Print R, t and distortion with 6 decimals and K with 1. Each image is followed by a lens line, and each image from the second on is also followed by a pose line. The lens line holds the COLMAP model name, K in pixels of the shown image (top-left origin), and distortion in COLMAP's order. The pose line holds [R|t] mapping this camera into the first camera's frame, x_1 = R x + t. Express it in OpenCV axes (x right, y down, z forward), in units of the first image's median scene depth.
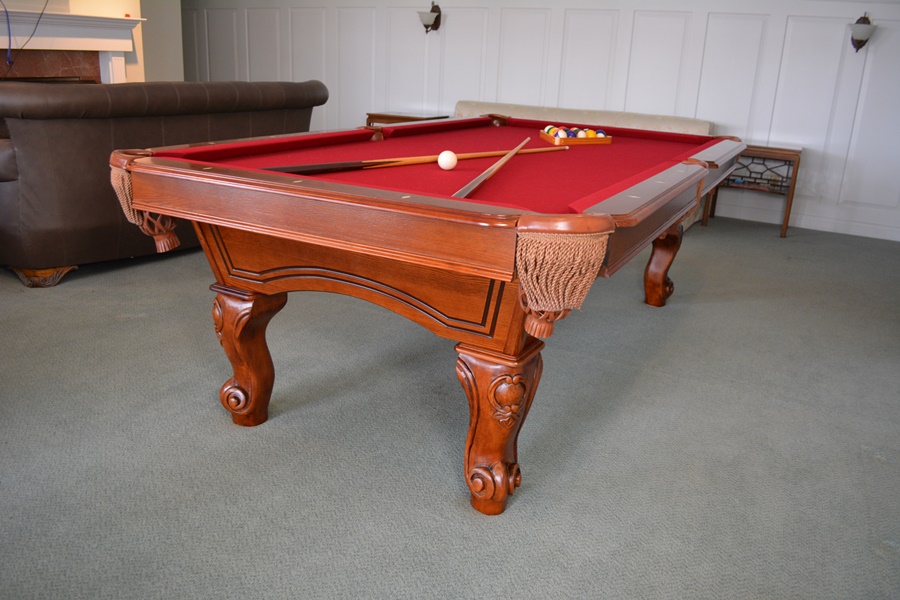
lens RADIAL K [[696.0, 0, 451.3], [0, 696.0, 304.3], [0, 0, 1]] dist [-0.080431, -0.003709]
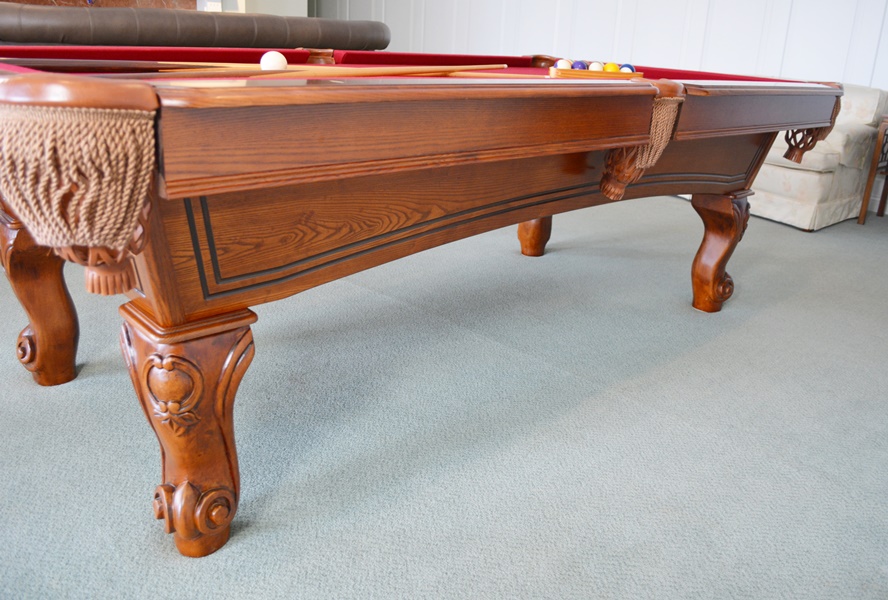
lens RADIAL K [[714.7, 0, 460.6], [0, 714.7, 301.4], [0, 0, 1]] dist [-0.091838, 0.023550]
pose [[0.957271, 0.106729, -0.268779, 0.441727], [-0.104497, 0.994267, 0.022640, 0.004938], [0.269654, 0.006414, 0.962936, 0.361668]]
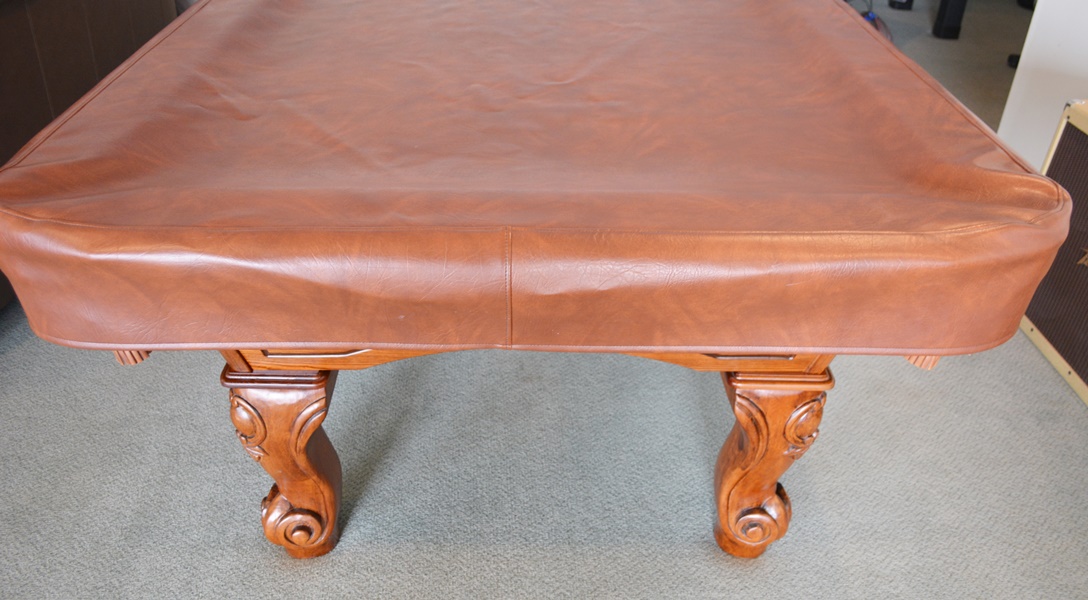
lens RADIAL K [[851.3, 0, 549.3], [0, 851.3, 299.6], [0, 0, 1]] dist [-0.082089, 0.005878]
pose [[0.873150, -0.294391, 0.388514, -0.374676], [0.177139, 0.934171, 0.309751, -0.250996], [-0.454126, -0.201639, 0.867820, 0.338287]]
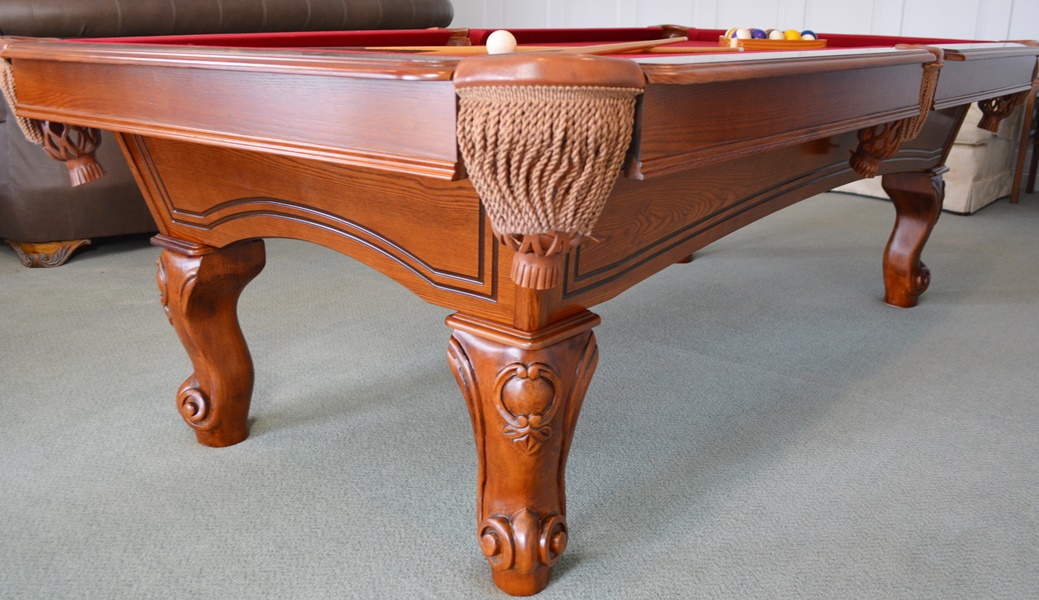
lens RADIAL K [[918.7, 0, 551.7], [0, 918.7, 359.1], [0, 0, 1]] dist [-0.084404, 0.010375]
pose [[0.986521, 0.025519, -0.161635, 0.197477], [-0.021170, 0.999368, 0.028573, 0.061967], [0.162262, -0.024766, 0.986437, 0.181495]]
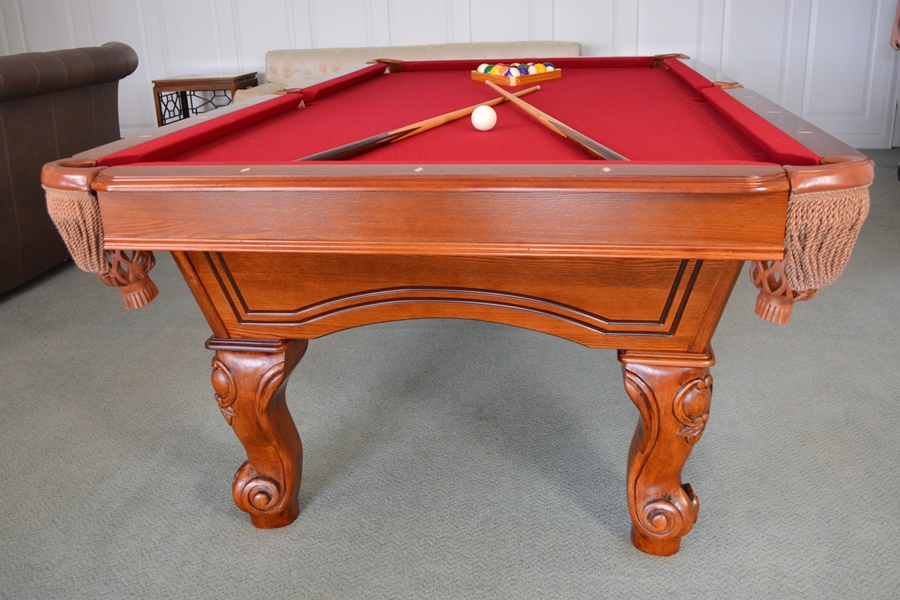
lens RADIAL K [[812.8, 0, 452.0], [0, 812.8, 302.0], [0, 0, 1]] dist [-0.085792, 0.011144]
pose [[0.940996, -0.187540, 0.281700, -0.349113], [0.180248, 0.982255, 0.051825, -0.066598], [-0.286420, 0.002009, 0.958102, 0.173833]]
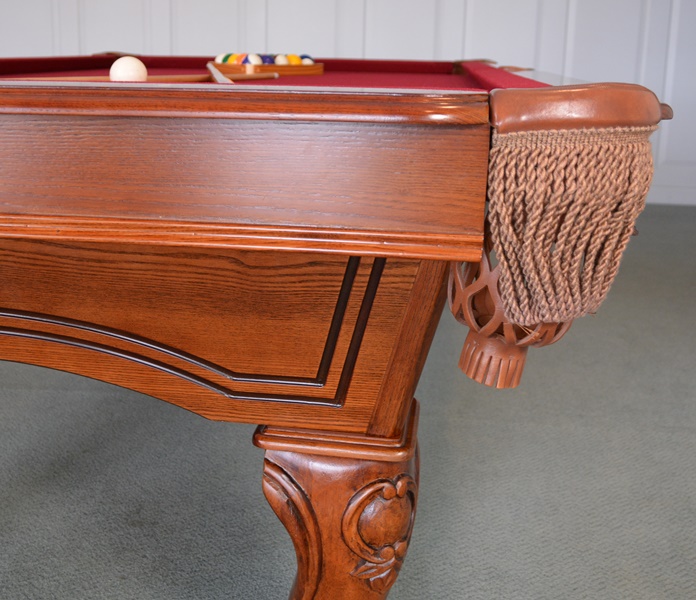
lens RADIAL K [[914.0, 0, 296.3], [0, 914.0, 282.3], [0, 0, 1]] dist [-0.078941, 0.000000]
pose [[0.943885, -0.109951, 0.311435, -0.122806], [0.131822, 0.990011, -0.050002, -0.005059], [-0.302826, 0.088250, 0.948951, 0.359963]]
